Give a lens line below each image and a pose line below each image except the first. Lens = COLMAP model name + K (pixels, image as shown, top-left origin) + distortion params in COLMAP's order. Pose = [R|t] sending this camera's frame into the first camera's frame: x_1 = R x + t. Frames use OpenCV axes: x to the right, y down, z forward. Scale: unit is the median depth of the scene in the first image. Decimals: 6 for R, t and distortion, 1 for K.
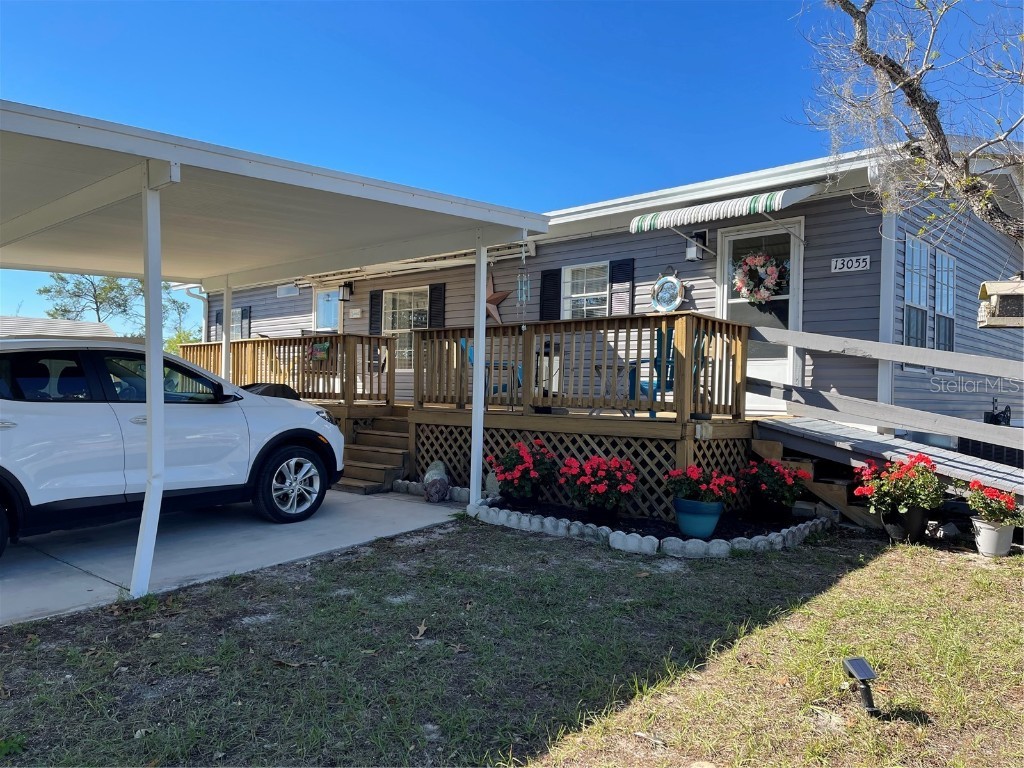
lens RADIAL K [[771.6, 0, 504.9], [0, 771.6, 388.5], [0, 0, 1]] dist [0.066998, -0.087707]
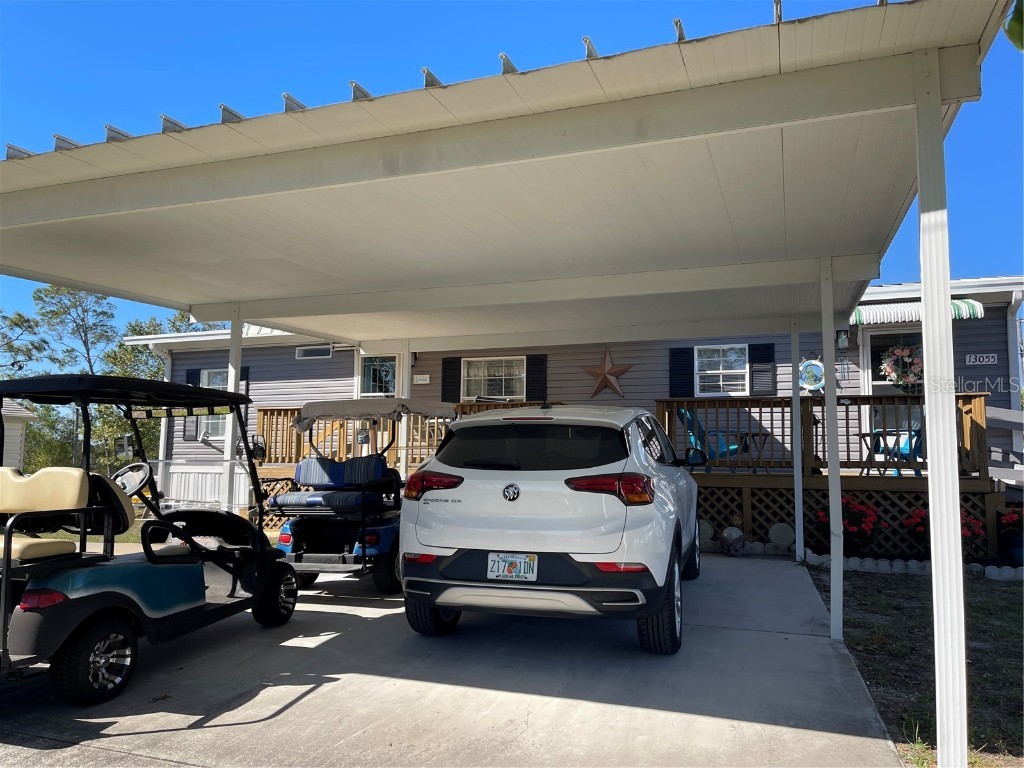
lens RADIAL K [[771.6, 0, 513.9], [0, 771.6, 380.3], [0, 0, 1]] dist [0.066998, -0.087707]
pose [[0.925778, 0.033794, 0.376555, -0.915044], [0.004137, 0.995032, -0.099472, 0.006523], [-0.378046, 0.093647, 0.921038, 0.085370]]
